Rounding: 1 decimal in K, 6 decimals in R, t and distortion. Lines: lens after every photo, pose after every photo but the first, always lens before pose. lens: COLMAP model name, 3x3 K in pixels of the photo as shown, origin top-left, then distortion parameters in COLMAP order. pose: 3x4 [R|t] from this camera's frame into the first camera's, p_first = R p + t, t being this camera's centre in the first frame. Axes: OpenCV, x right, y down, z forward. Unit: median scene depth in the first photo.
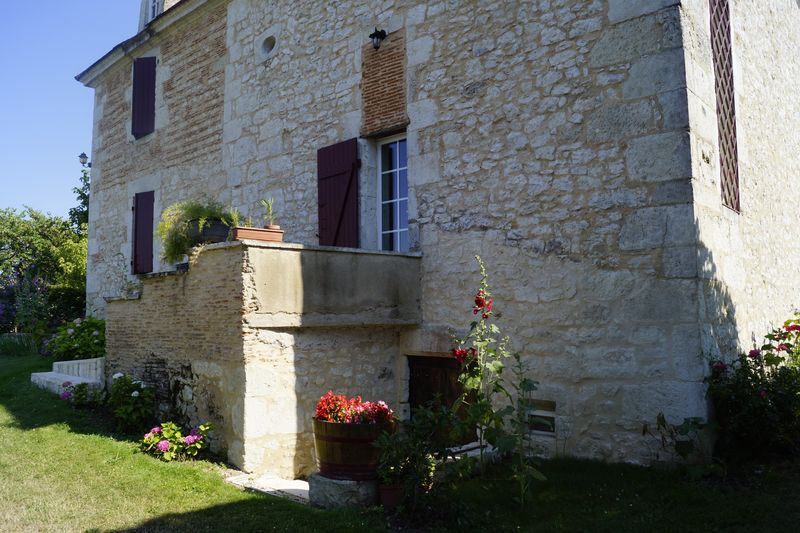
lens RADIAL K [[619.5, 0, 395.8], [0, 619.5, 269.6], [0, 0, 1]] dist [-0.089206, 0.013096]
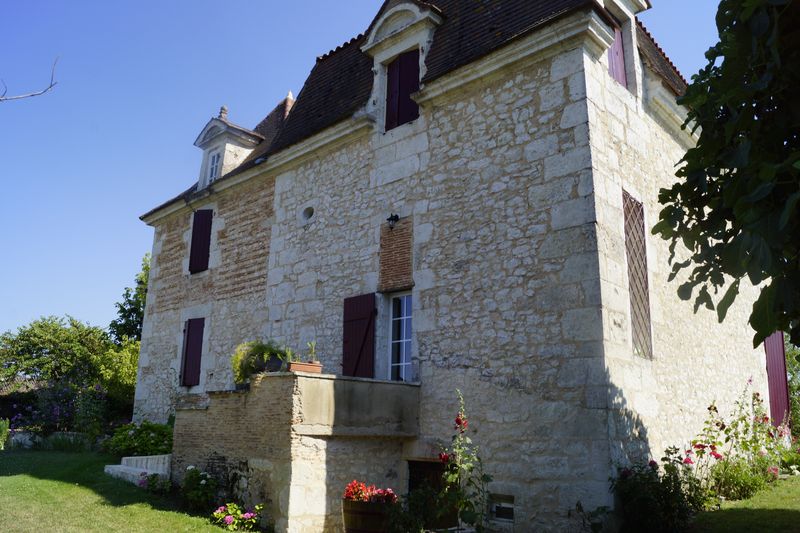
lens RADIAL K [[619.5, 0, 395.8], [0, 619.5, 269.6], [0, 0, 1]] dist [-0.089206, 0.013096]
pose [[0.999515, 0.029272, -0.010604, -0.005887], [-0.030698, 0.983386, -0.178910, -0.029398], [0.005191, 0.179148, 0.983808, -0.407620]]
